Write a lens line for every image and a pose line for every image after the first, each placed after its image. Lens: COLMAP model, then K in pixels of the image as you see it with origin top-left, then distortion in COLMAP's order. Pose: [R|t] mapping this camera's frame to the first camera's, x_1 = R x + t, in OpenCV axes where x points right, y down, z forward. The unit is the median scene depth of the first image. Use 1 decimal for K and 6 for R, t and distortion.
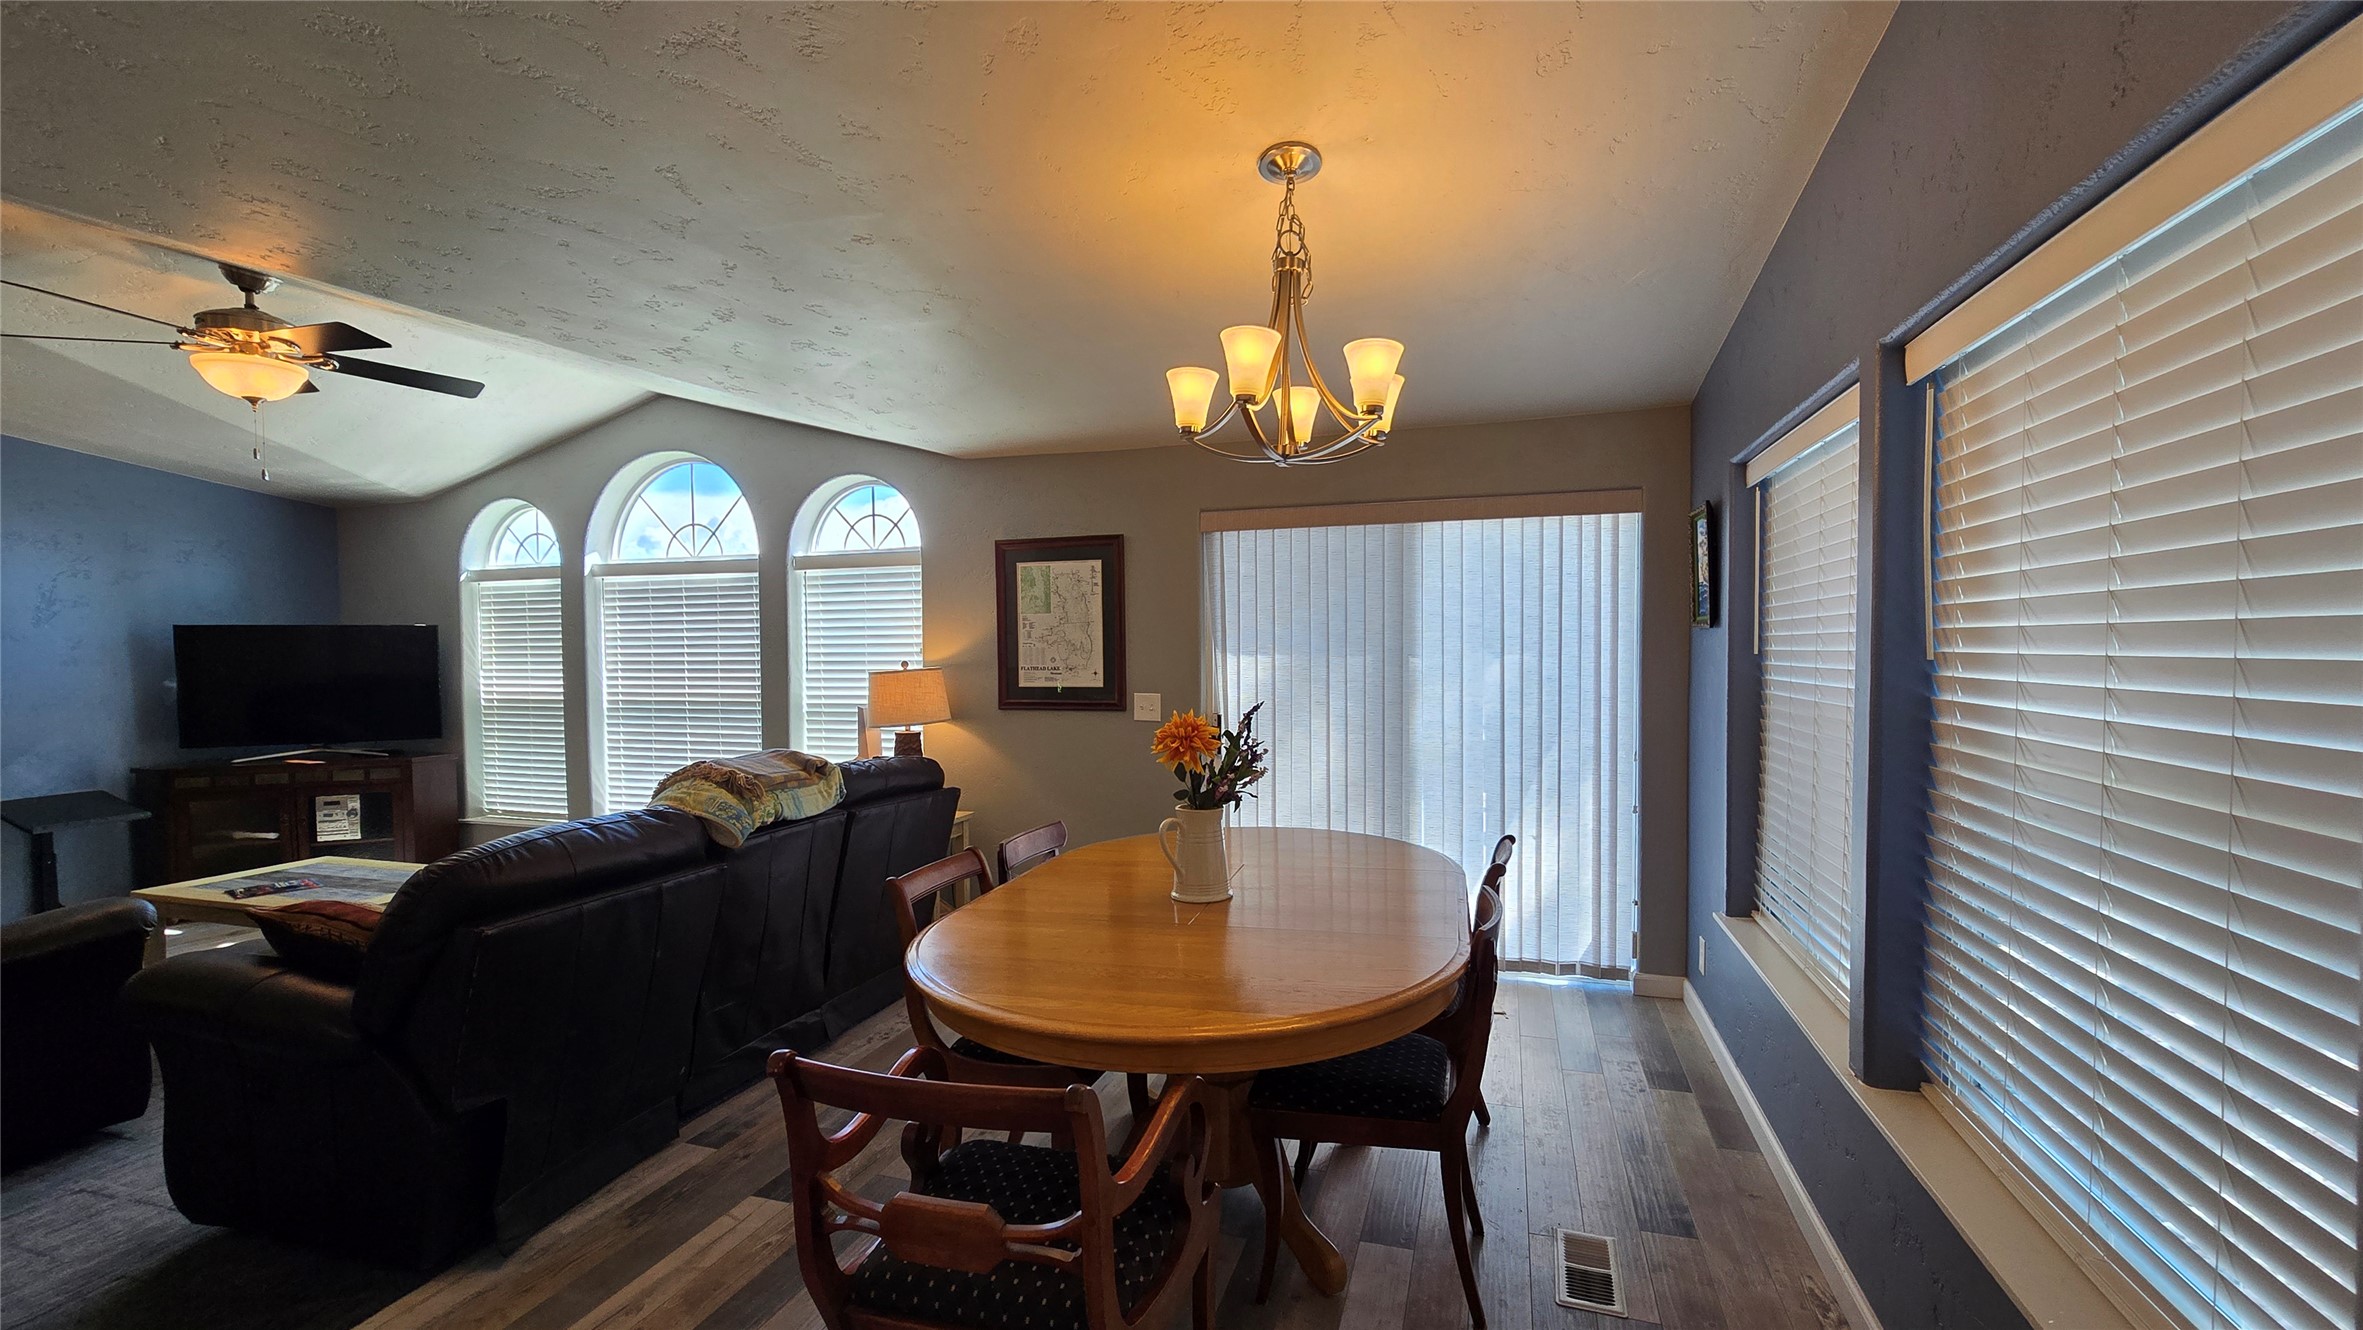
lens RADIAL K [[971.5, 0, 1185.3], [0, 971.5, 680.7], [0, 0, 1]] dist [-0.002794, -0.000158]
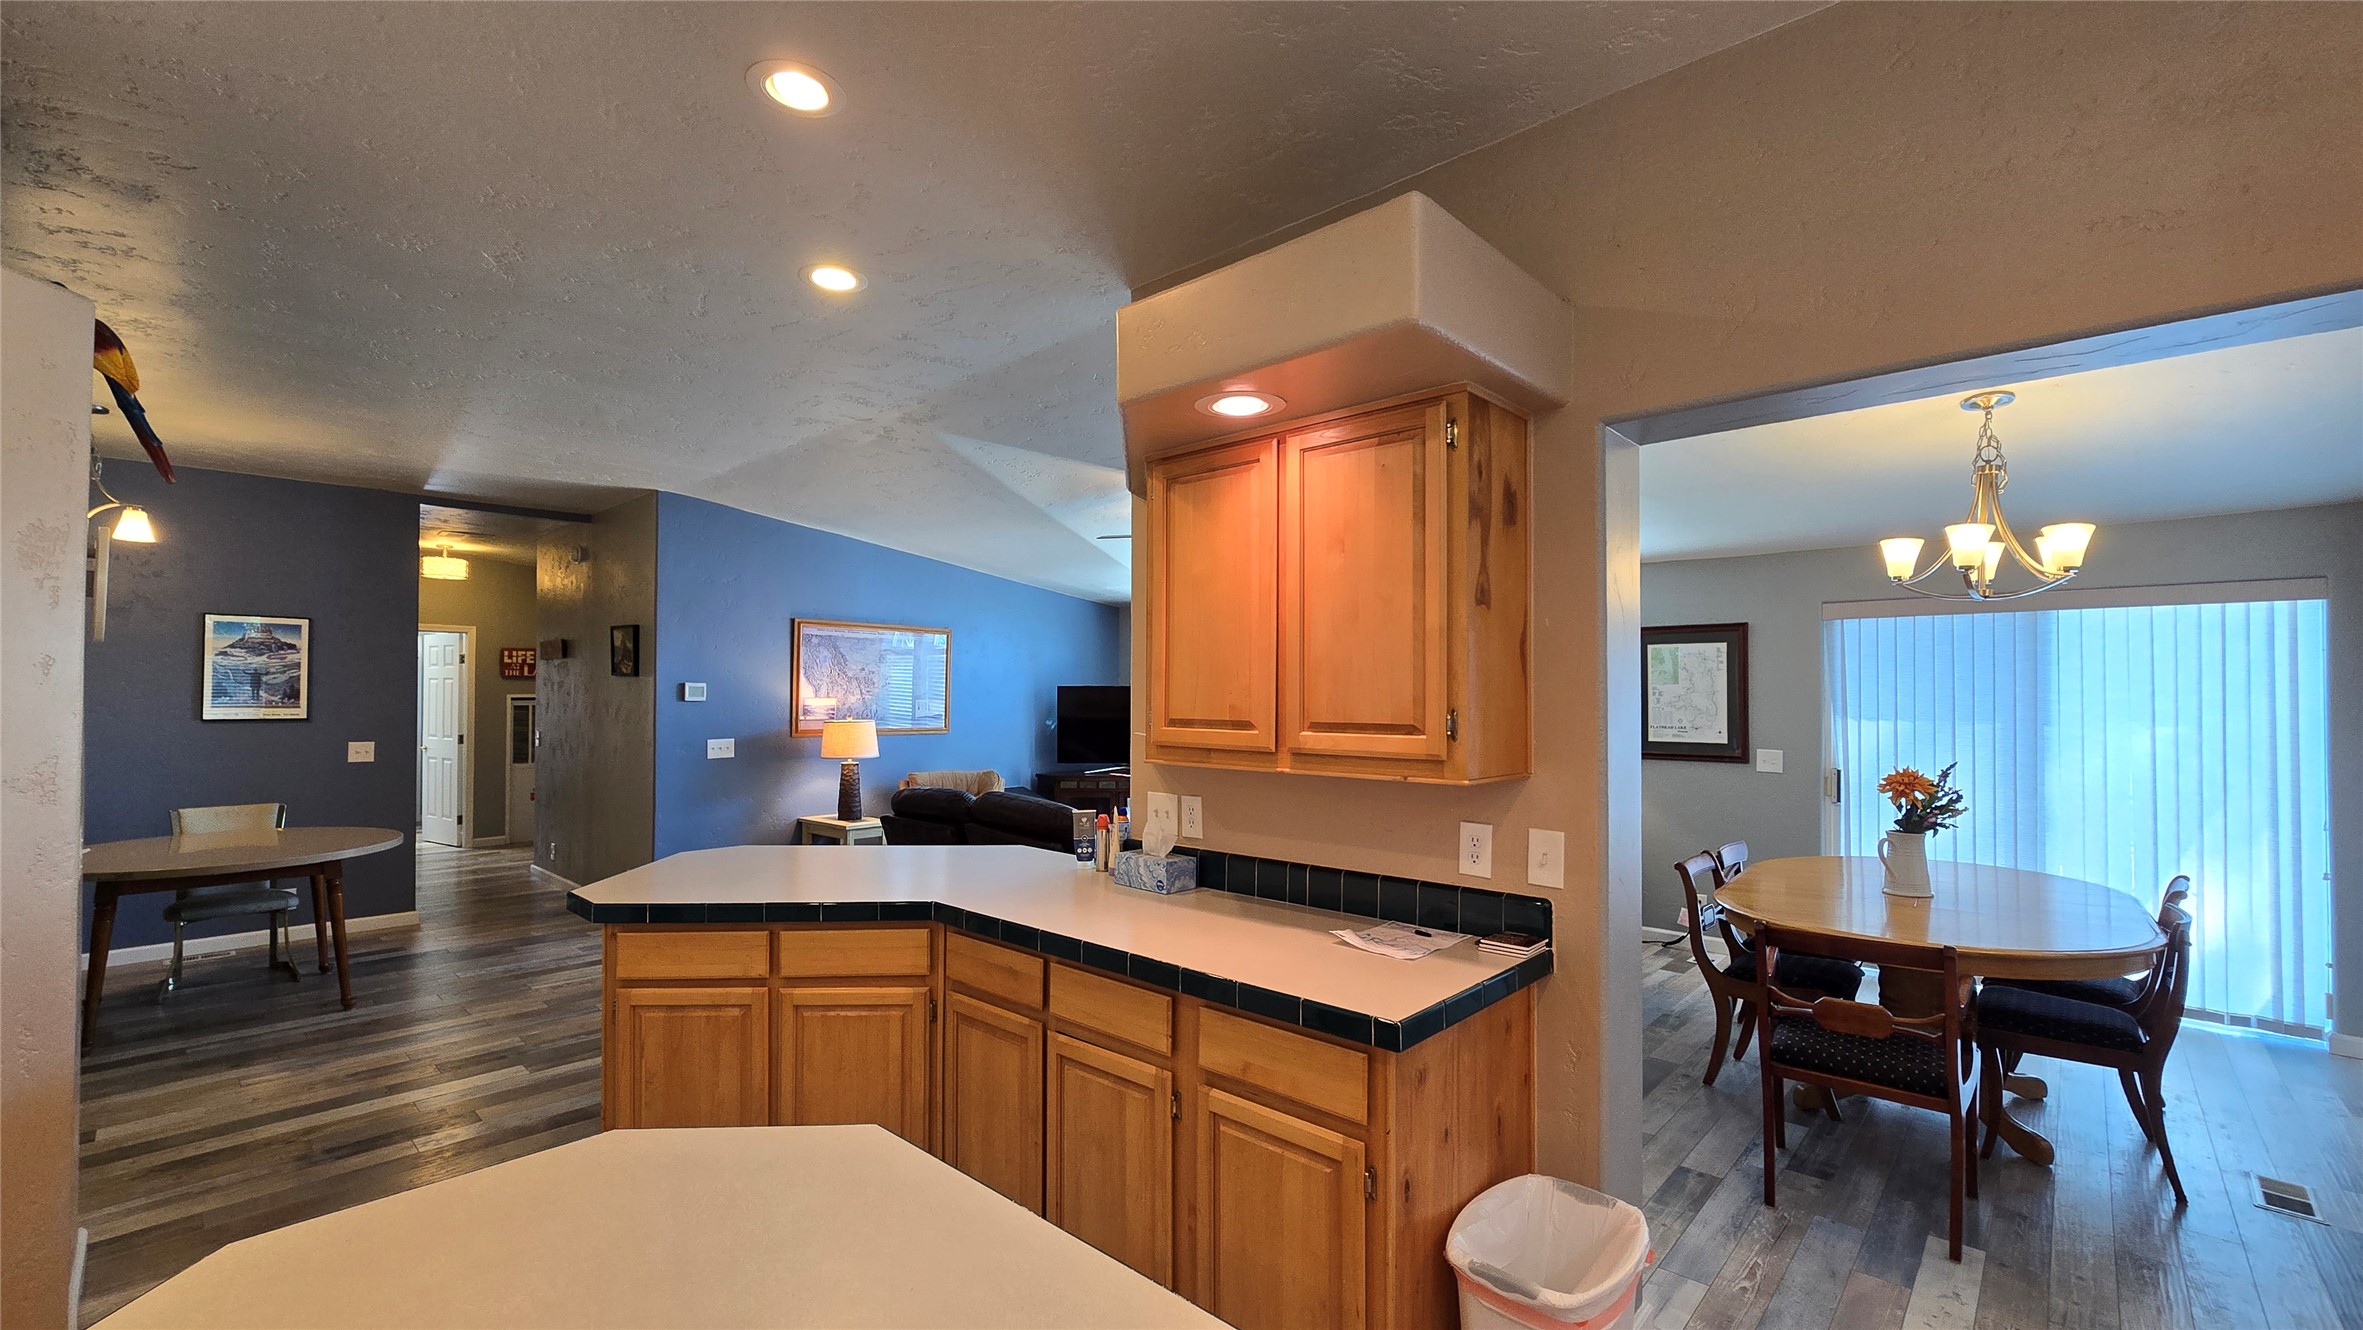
lens RADIAL K [[974.7, 0, 1185.1], [0, 974.7, 682.0], [0, 0, 1]] dist [-0.002949, 0.006316]
pose [[0.911693, 0.005517, -0.410834, -0.203317], [-0.023379, 0.998986, -0.038465, -0.007874], [0.410205, 0.044673, 0.910898, -0.434954]]
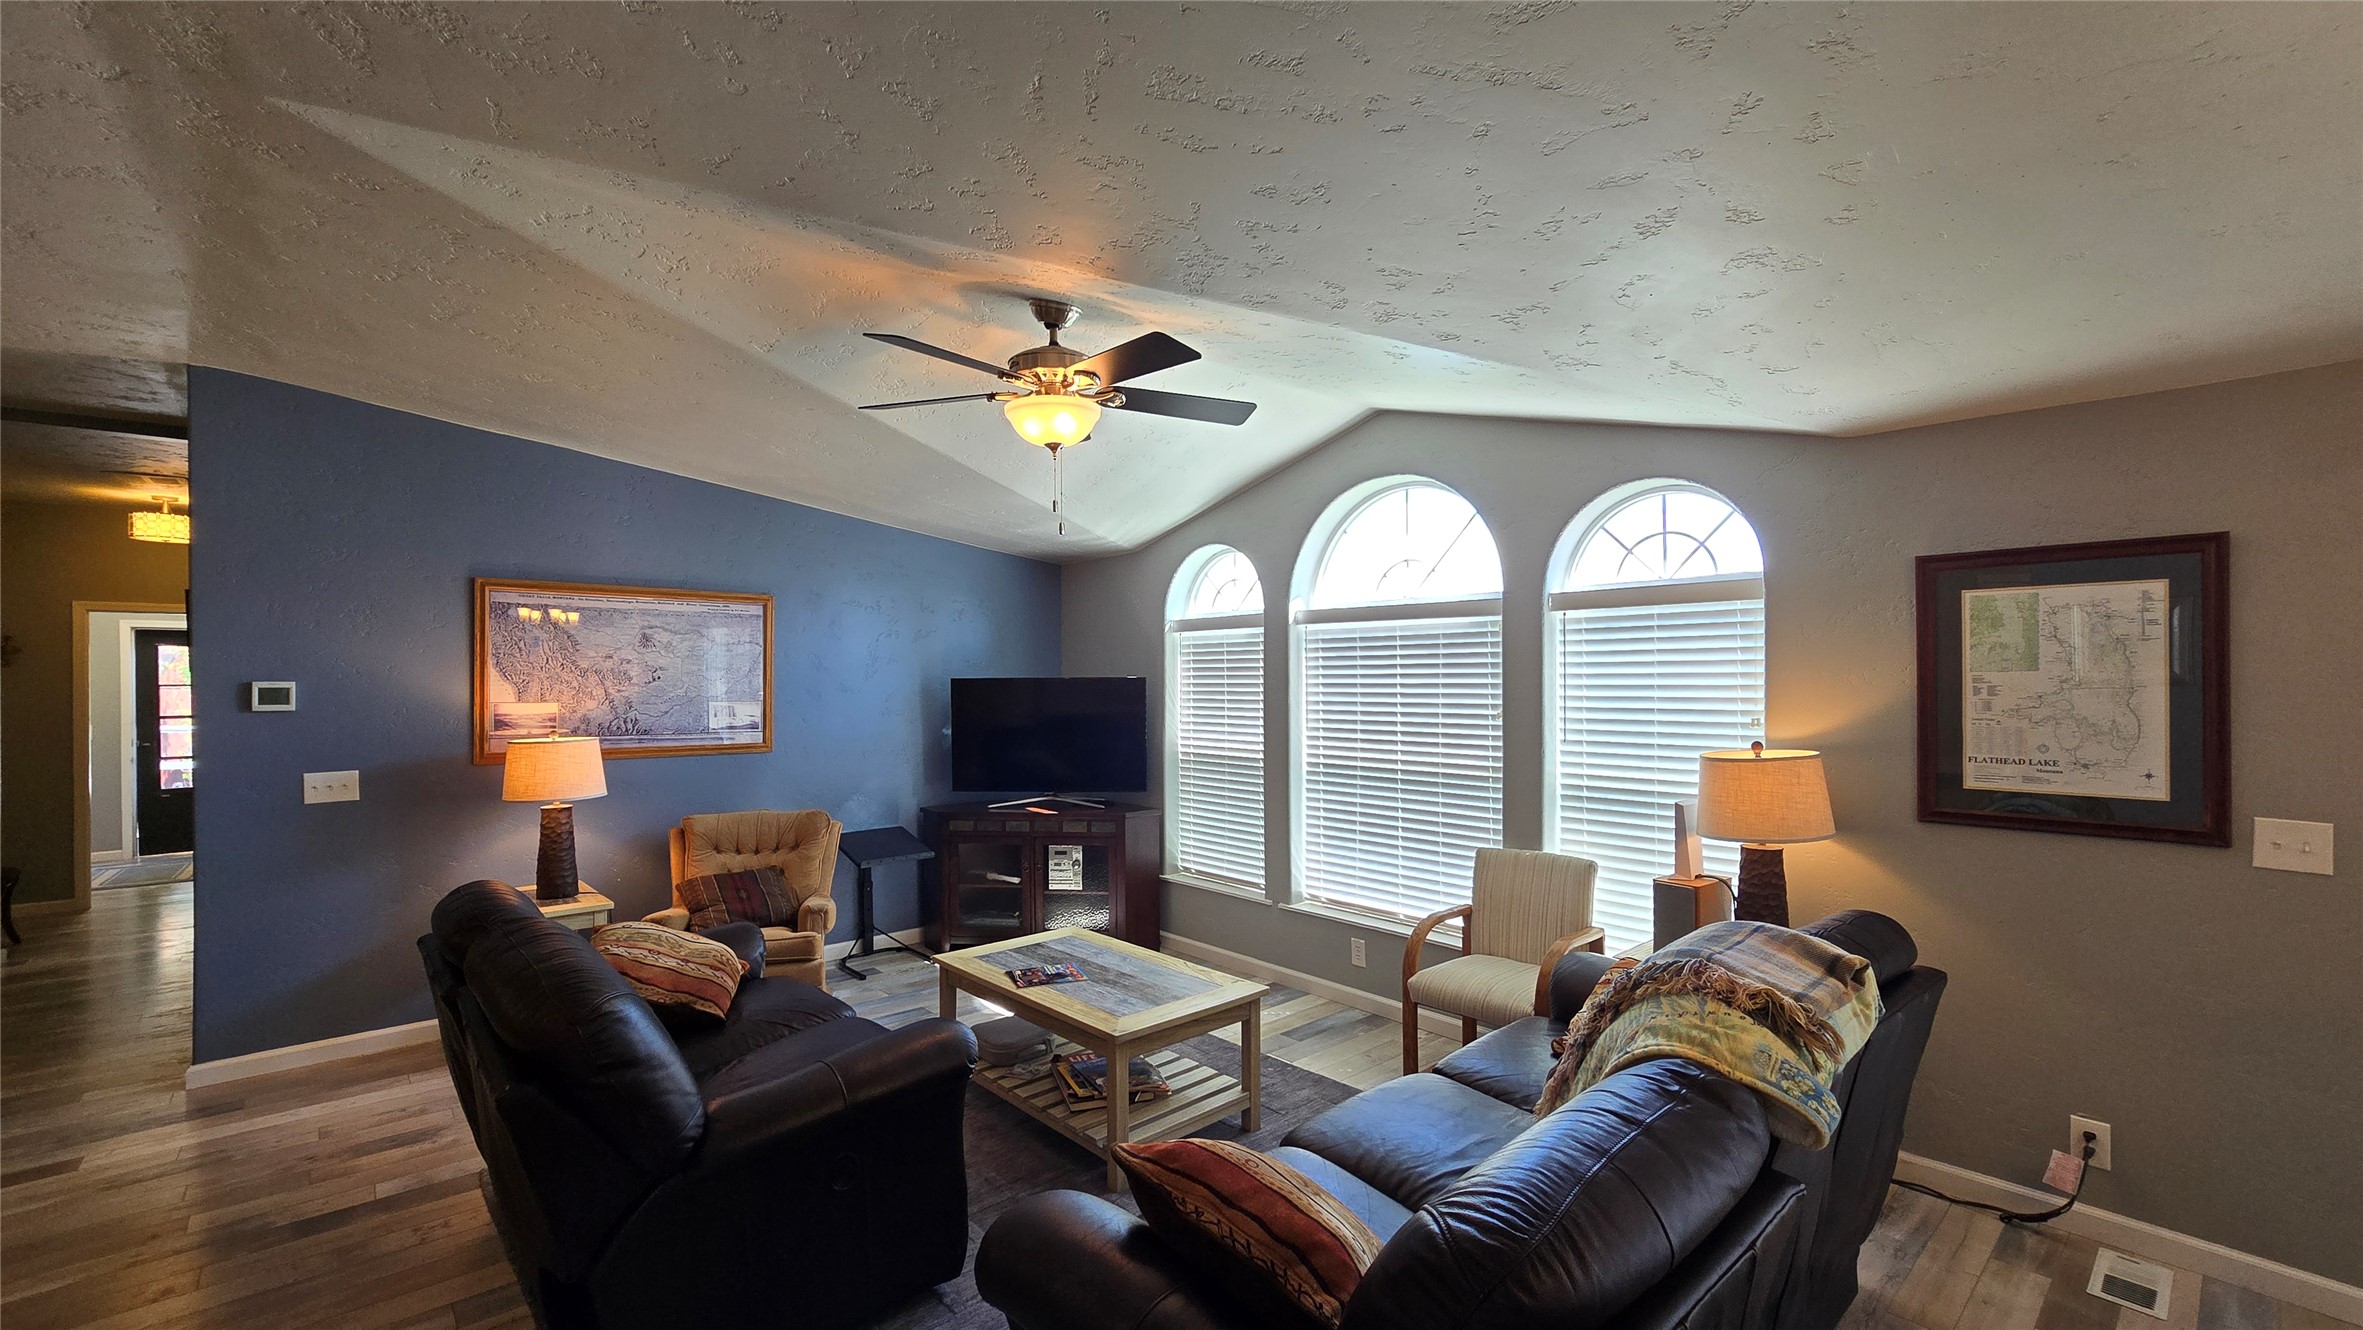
lens RADIAL K [[954.3, 0, 1188.3], [0, 954.3, 678.2], [0, 0, 1]] dist [-0.010211, -0.000034]
pose [[0.865178, 0.004023, -0.501449, -0.300809], [-0.017757, 0.999586, -0.022618, -0.042117], [0.501150, 0.028473, 0.864892, 0.223274]]
